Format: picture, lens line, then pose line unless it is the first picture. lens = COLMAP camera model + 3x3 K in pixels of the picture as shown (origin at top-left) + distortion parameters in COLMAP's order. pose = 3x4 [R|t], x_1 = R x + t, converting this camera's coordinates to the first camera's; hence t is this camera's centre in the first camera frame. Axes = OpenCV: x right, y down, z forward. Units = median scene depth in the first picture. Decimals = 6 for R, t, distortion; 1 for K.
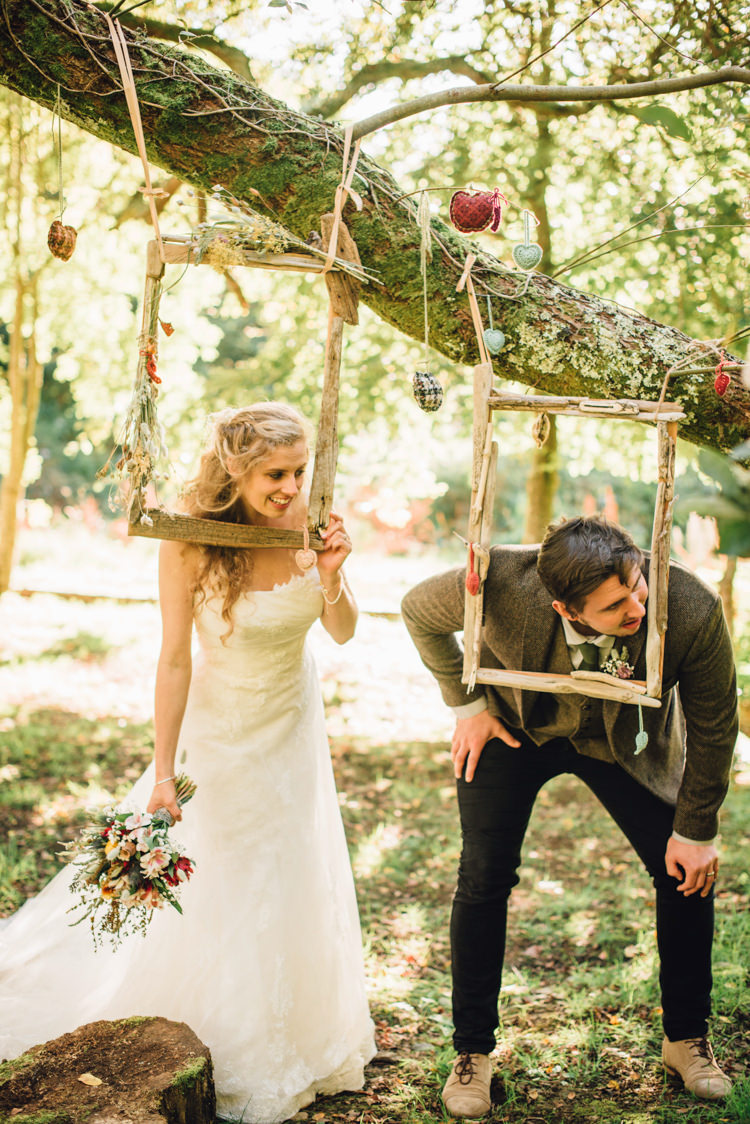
lens RADIAL K [[1635.8, 0, 364.9], [0, 1635.8, 569.0], [0, 0, 1]] dist [-0.121232, 0.000000]
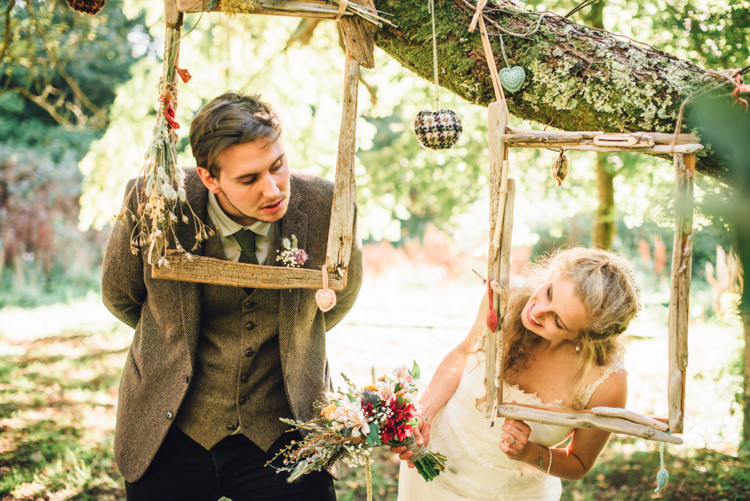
lens RADIAL K [[1091.5, 0, 378.8], [0, 1091.5, 244.2], [0, 0, 1]] dist [-0.121232, 0.000000]
pose [[0.993859, -0.015937, -0.109500, 0.072636], [0.010795, 0.998818, -0.047393, -0.007080], [0.110126, 0.045920, 0.992856, 0.331238]]
